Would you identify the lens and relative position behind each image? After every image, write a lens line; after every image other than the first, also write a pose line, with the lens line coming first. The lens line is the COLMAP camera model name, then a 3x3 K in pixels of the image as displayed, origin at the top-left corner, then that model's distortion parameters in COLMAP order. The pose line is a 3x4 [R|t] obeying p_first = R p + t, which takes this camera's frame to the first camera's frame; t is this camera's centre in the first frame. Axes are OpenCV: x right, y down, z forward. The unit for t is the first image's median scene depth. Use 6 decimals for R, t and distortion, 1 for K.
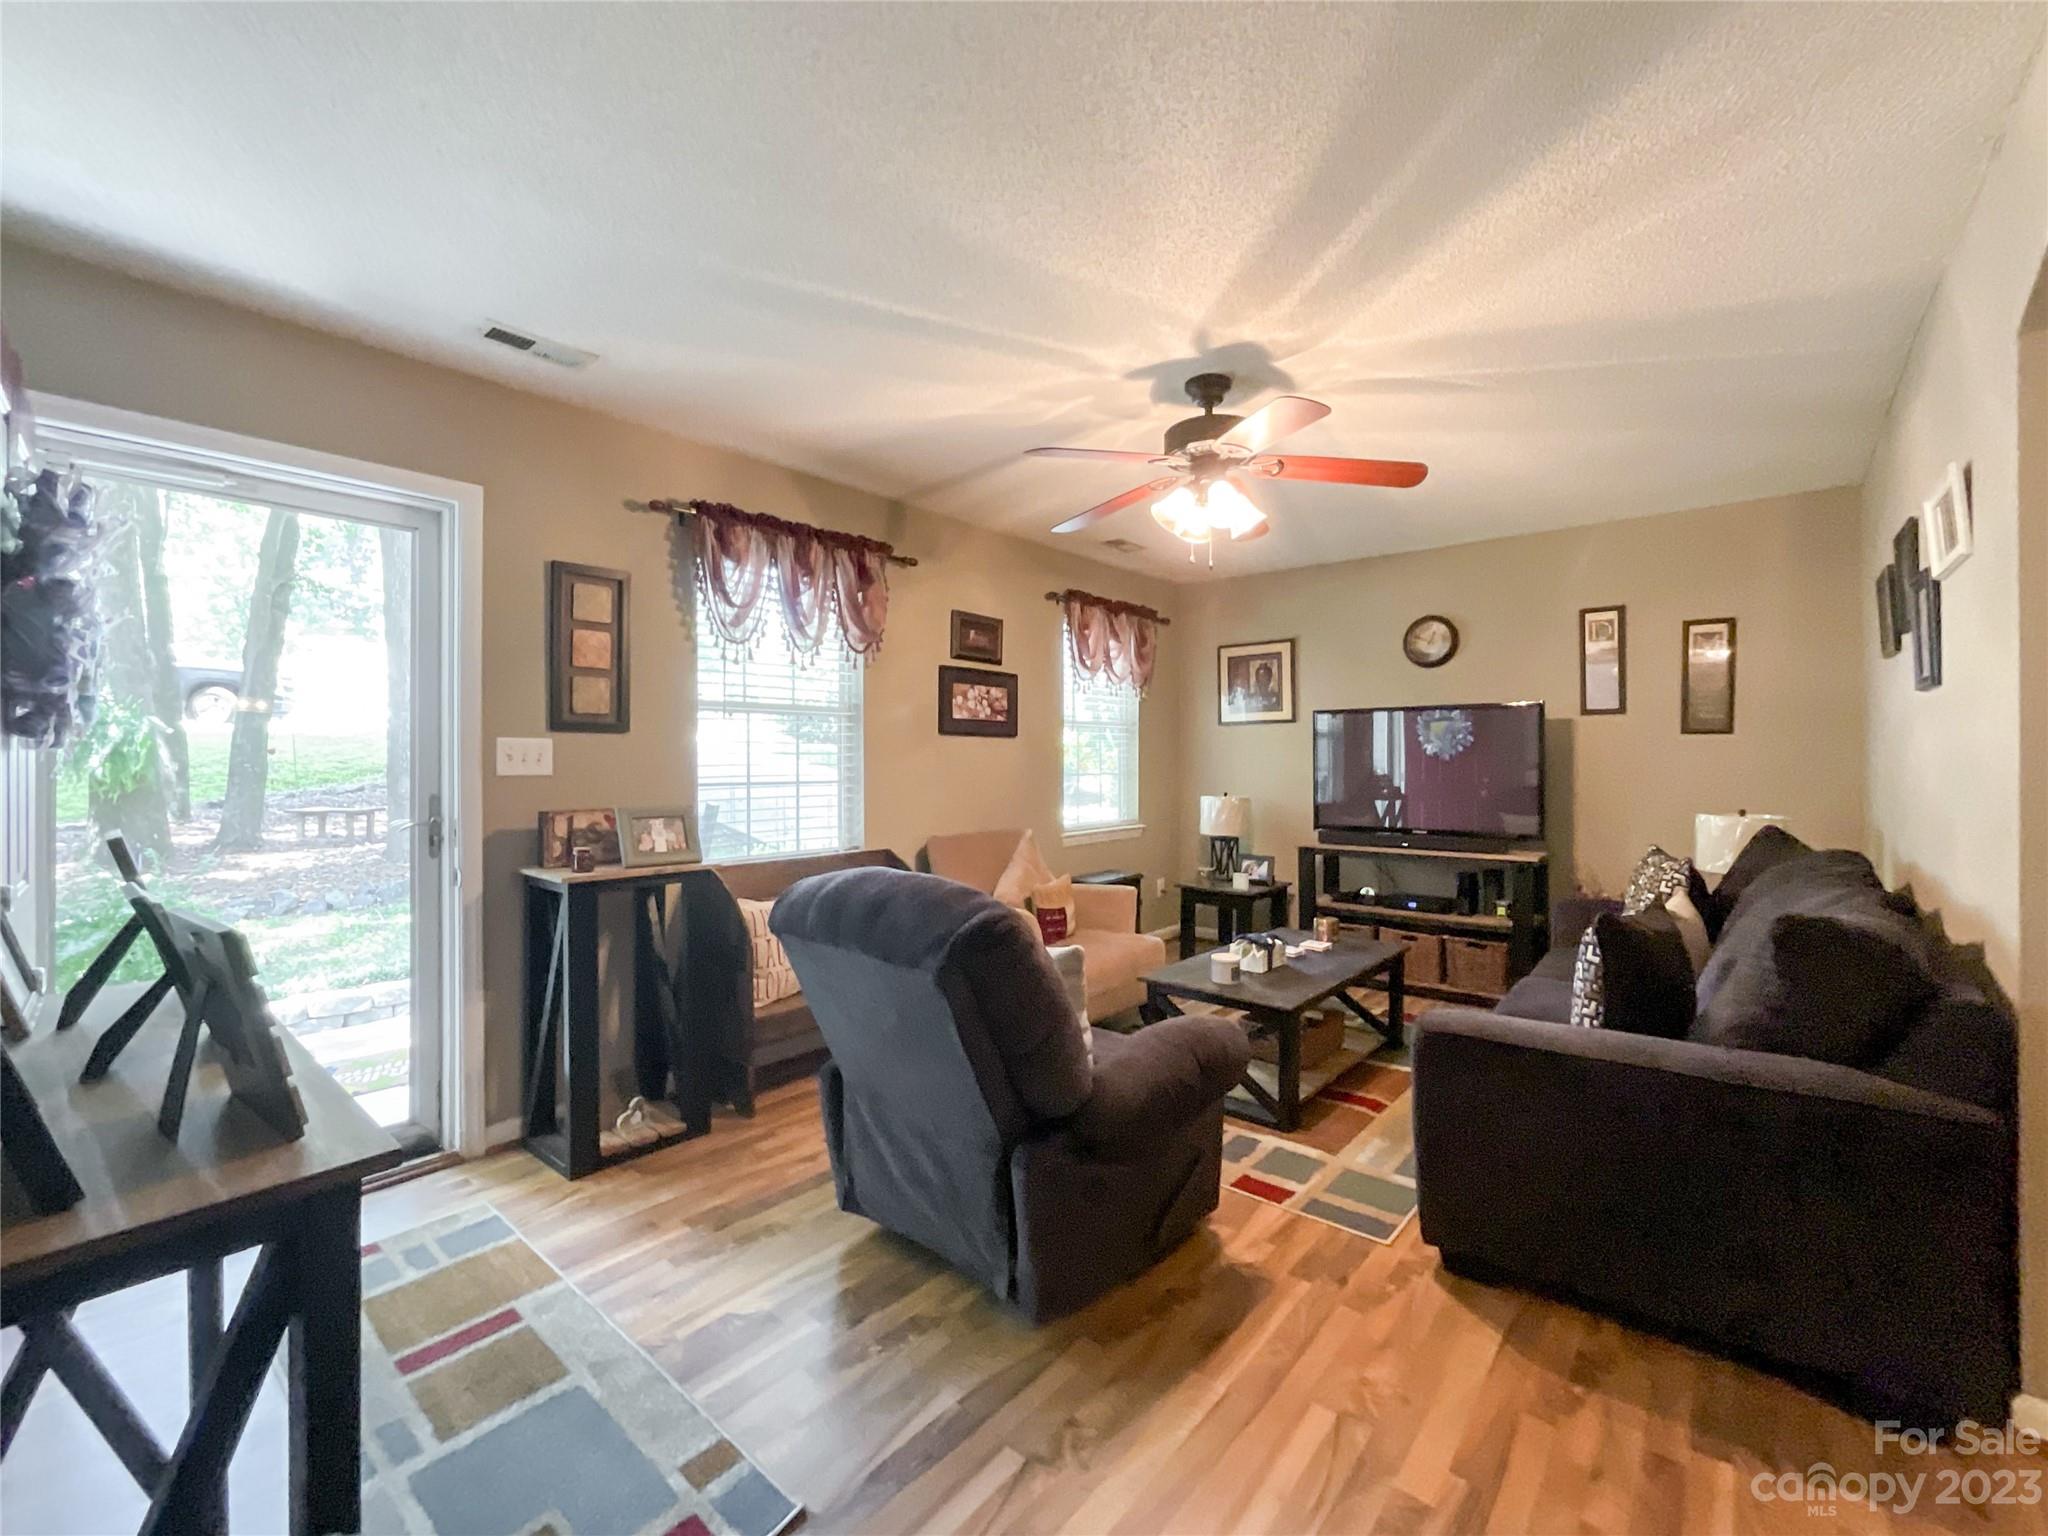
lens RADIAL K [[848.6, 0, 1027.9], [0, 848.6, 759.2], [0, 0, 1]] dist [-0.038395, 0.000029]
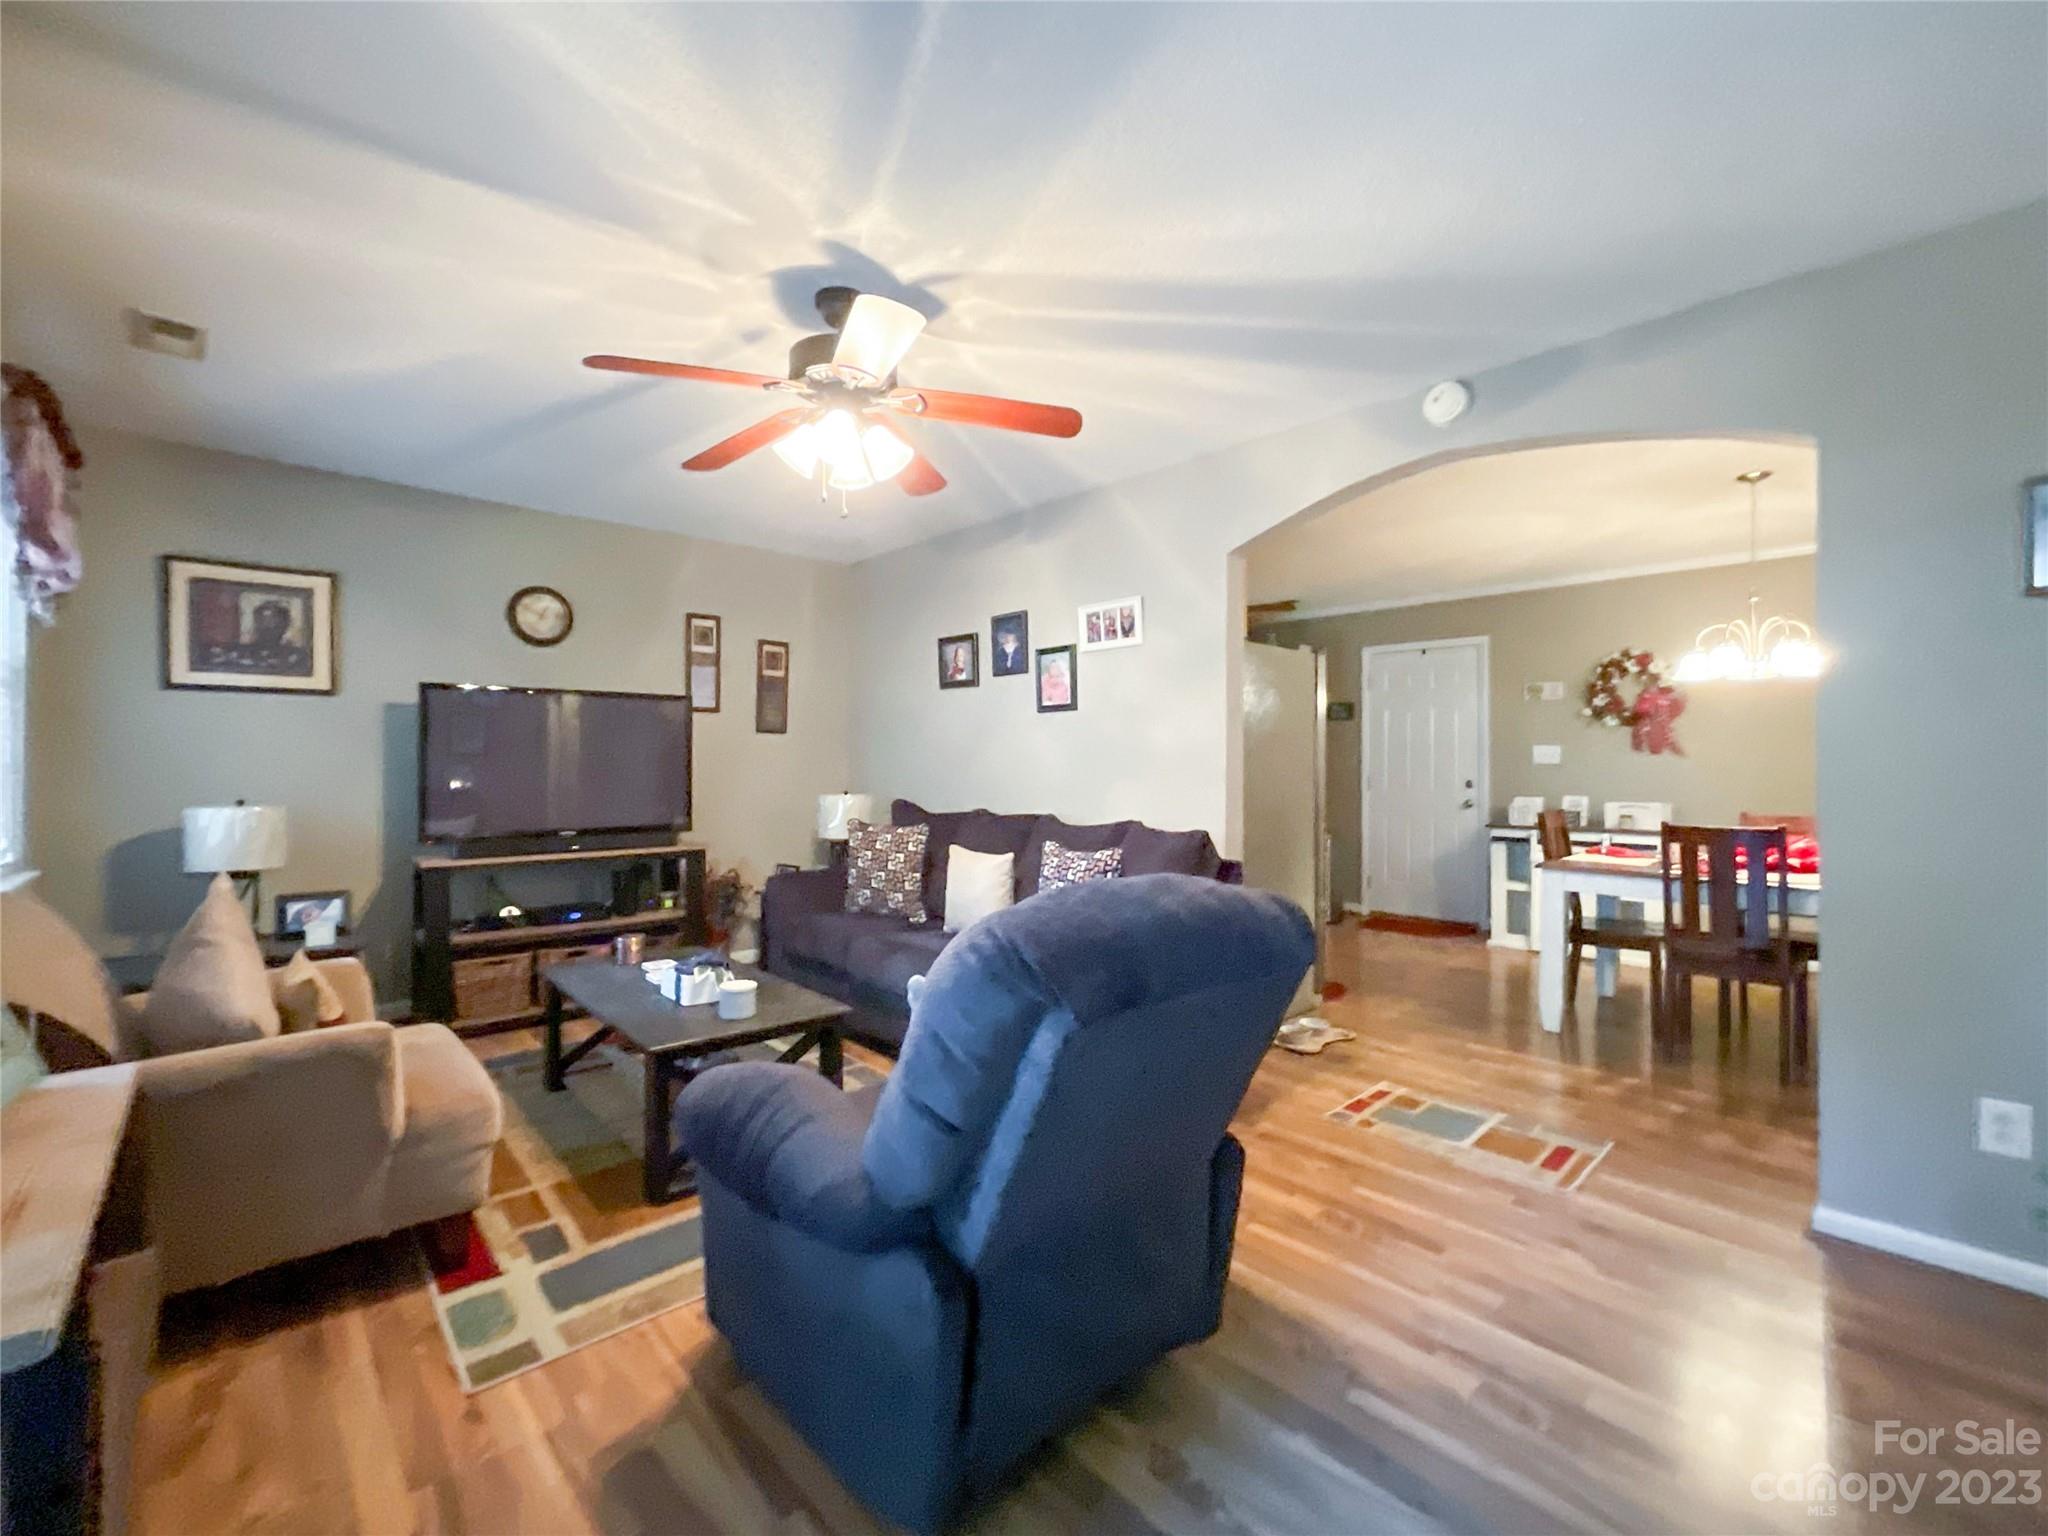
lens RADIAL K [[866.8, 0, 1025.8], [0, 866.8, 753.9], [0, 0, 1]] dist [0.000796, 0.000247]
pose [[0.118657, 0.014957, 0.992823, -0.433001], [-0.000296, 0.999887, -0.015028, 0.020309], [-0.992935, 0.001489, 0.118648, 0.481209]]
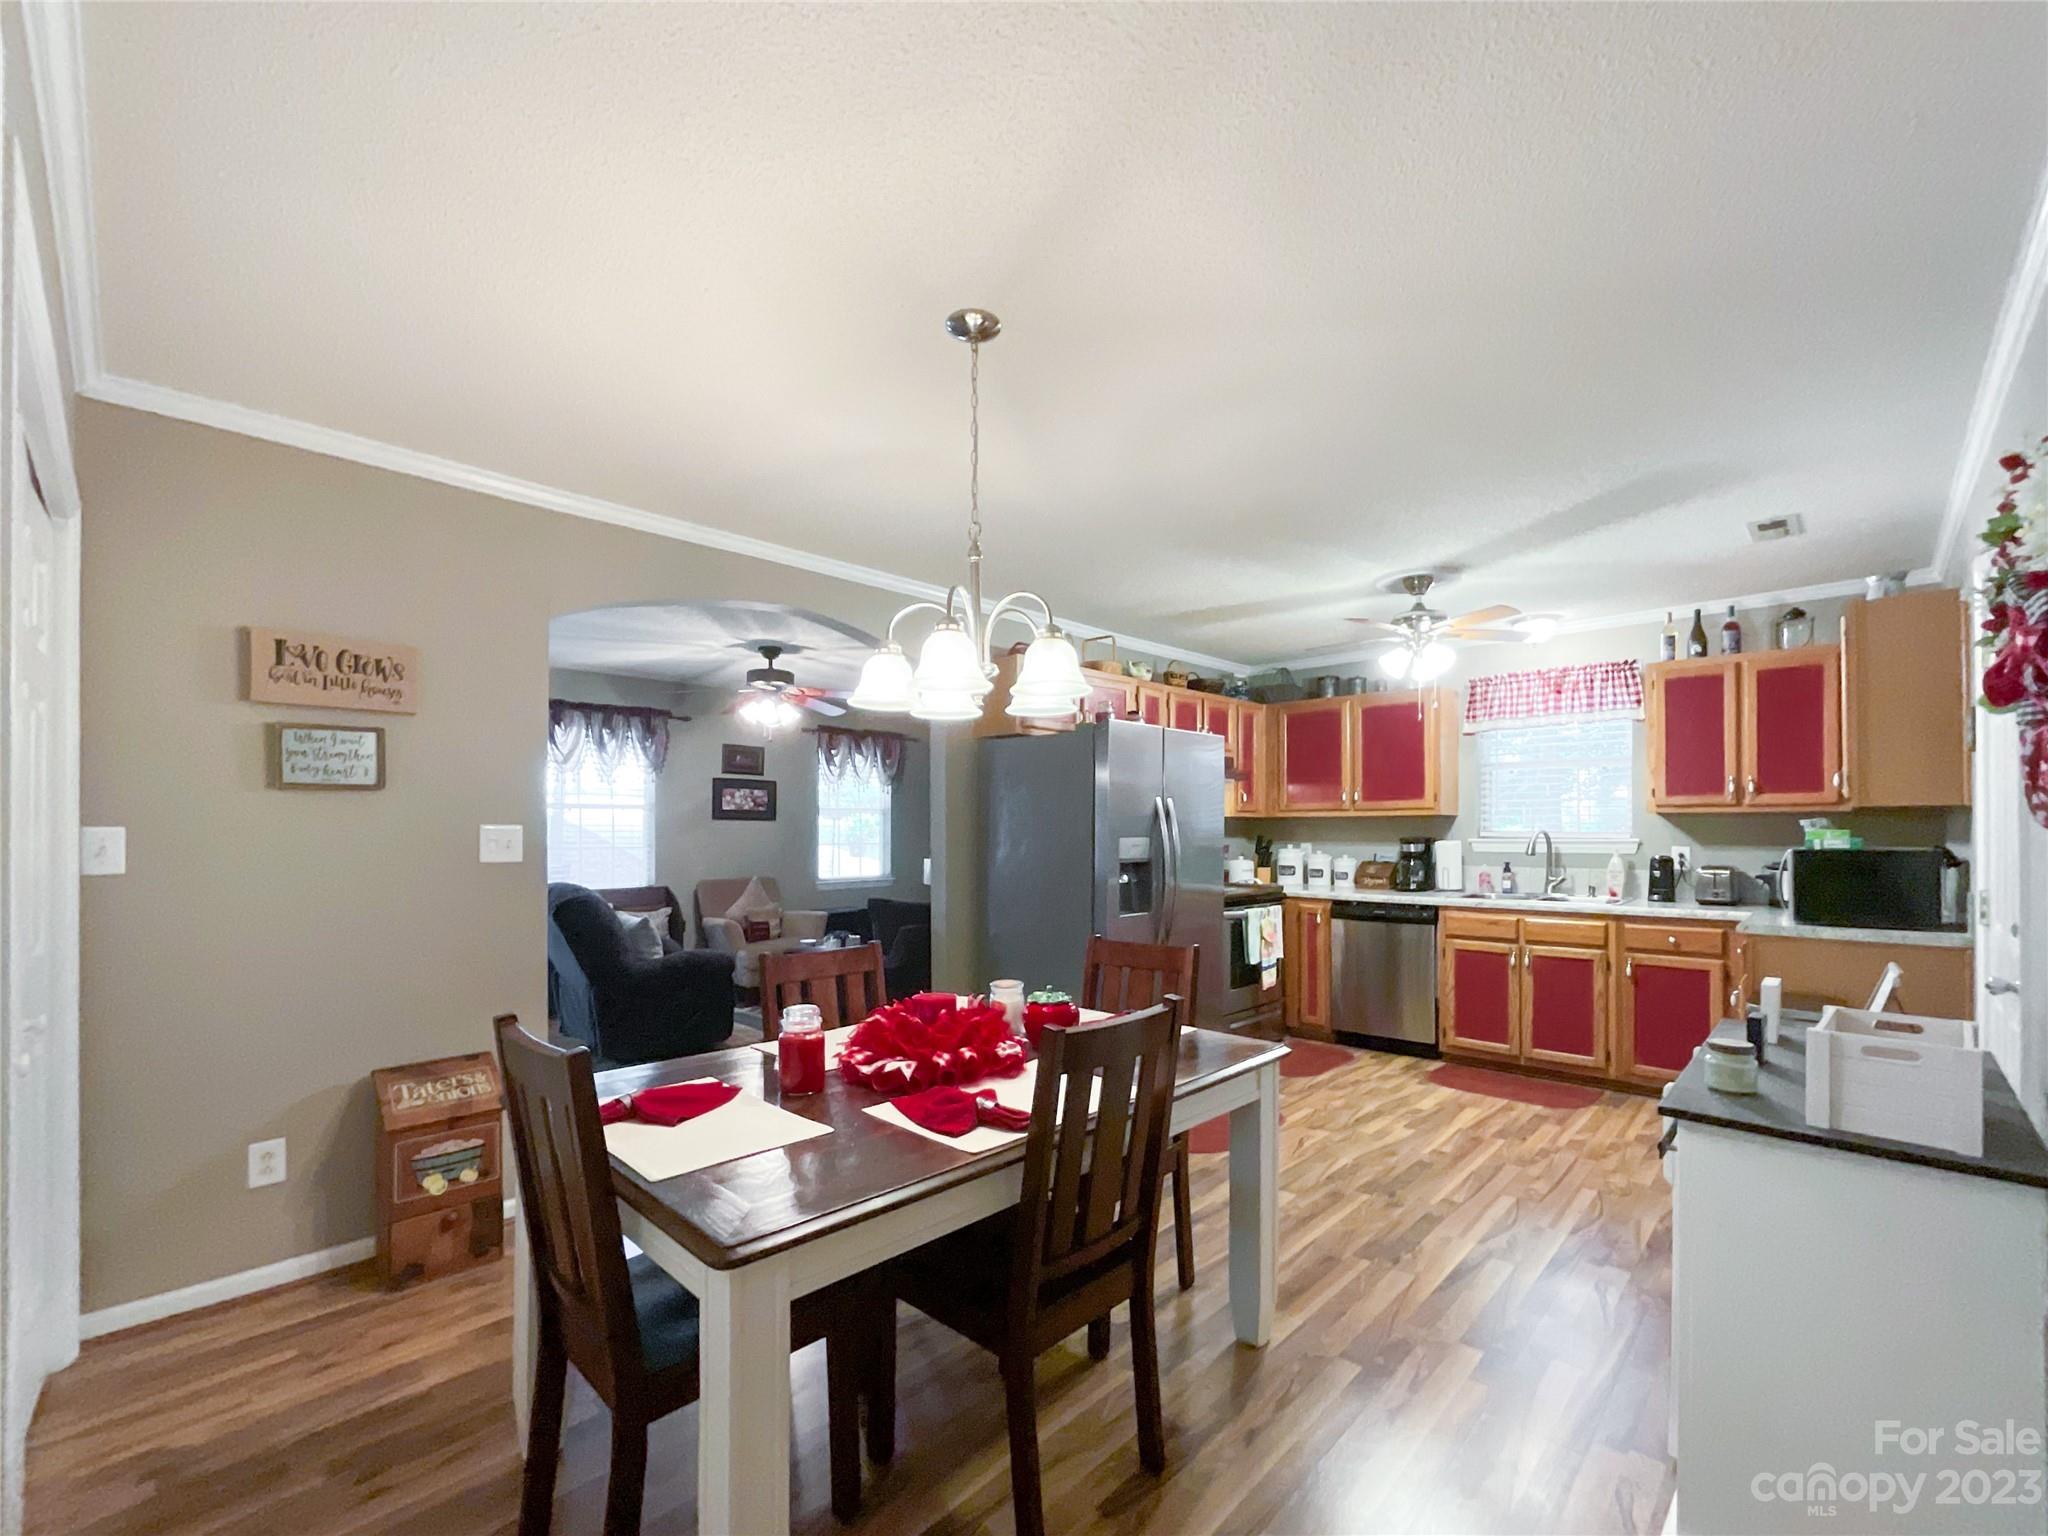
lens RADIAL K [[864.7, 0, 1019.2], [0, 864.7, 822.1], [0, 0, 1]] dist [-0.001422, -0.000051]
pose [[0.997328, 0.001197, -0.073044, 0.646919], [-0.001974, 0.999942, -0.010569, -0.007276], [0.073027, 0.010685, 0.997273, -0.677430]]
